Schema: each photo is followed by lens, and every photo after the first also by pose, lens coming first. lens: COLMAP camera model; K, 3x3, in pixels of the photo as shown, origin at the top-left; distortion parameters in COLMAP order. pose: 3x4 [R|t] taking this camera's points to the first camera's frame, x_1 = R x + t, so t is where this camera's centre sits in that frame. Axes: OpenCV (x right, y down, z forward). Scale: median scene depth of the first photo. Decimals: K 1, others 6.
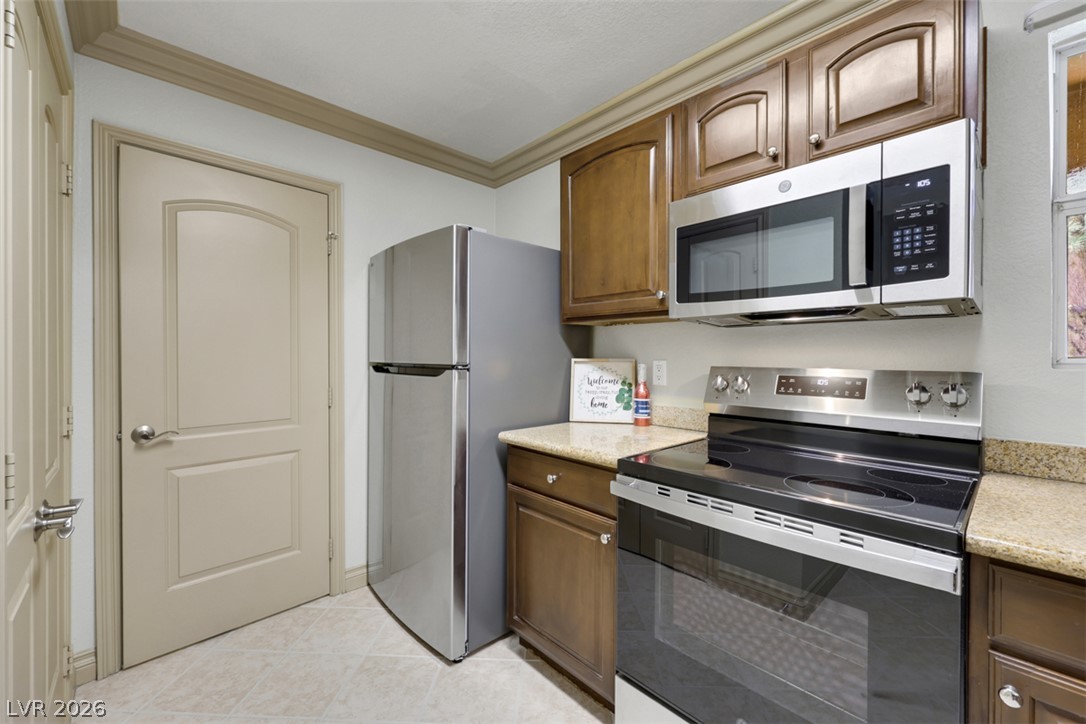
lens RADIAL K [[443.2, 0, 544.3], [0, 443.2, 359.8], [0, 0, 1]] dist [-0.001360, -0.000064]
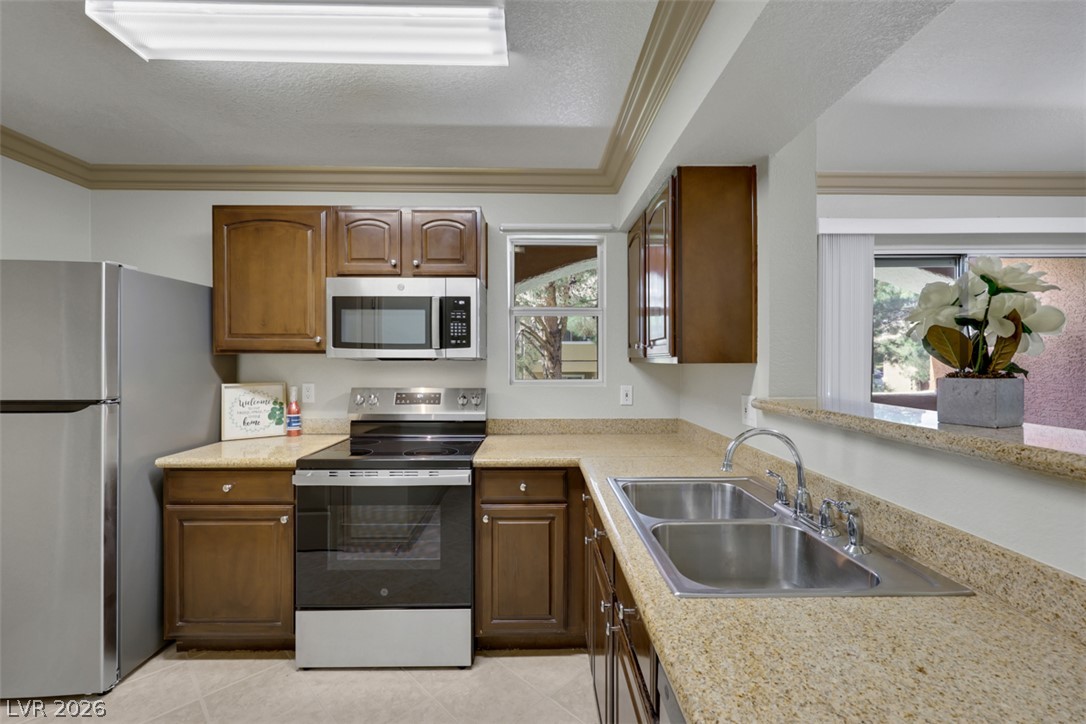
lens RADIAL K [[446.9, 0, 539.4], [0, 446.9, 358.2], [0, 0, 1]] dist [-0.002152, -0.000121]
pose [[0.674486, -0.003227, 0.738281, -0.284568], [0.008006, 0.999964, -0.002943, -0.072569], [-0.738244, 0.007896, 0.674487, -0.430562]]
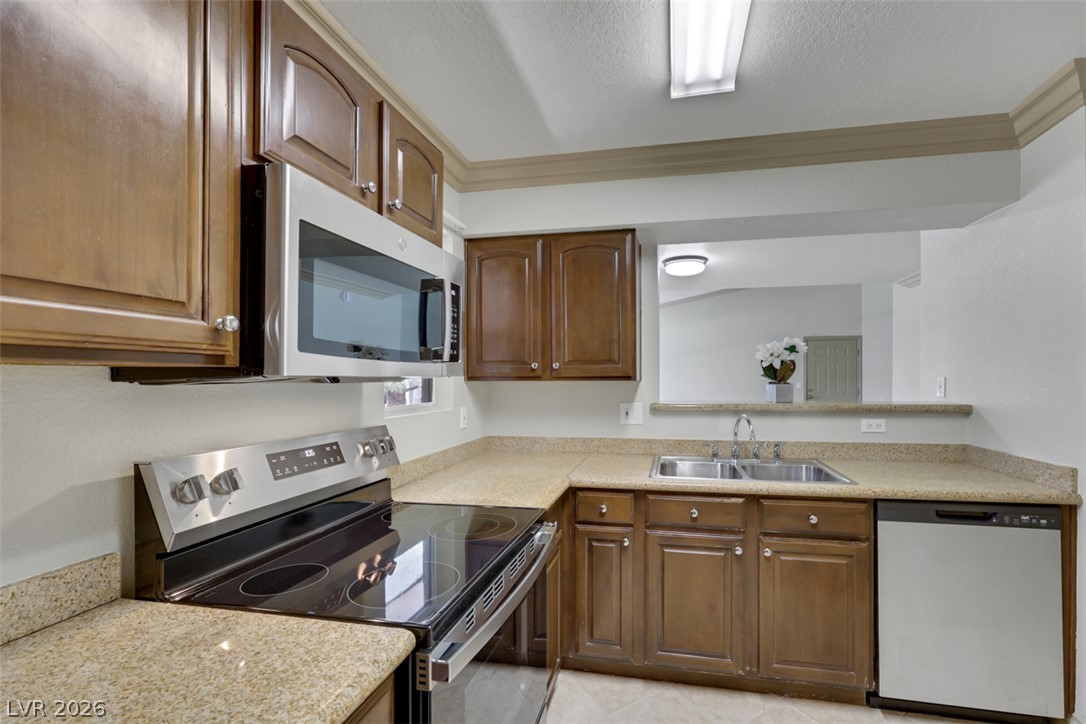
lens RADIAL K [[462.2, 0, 588.6], [0, 462.2, 375.1], [0, 0, 1]] dist [-0.000444, -0.000026]
pose [[-0.593474, -0.001857, 0.804851, -0.342928], [0.003036, 0.999985, 0.004545, -0.086337], [-0.804848, 0.005141, -0.593459, 0.922276]]
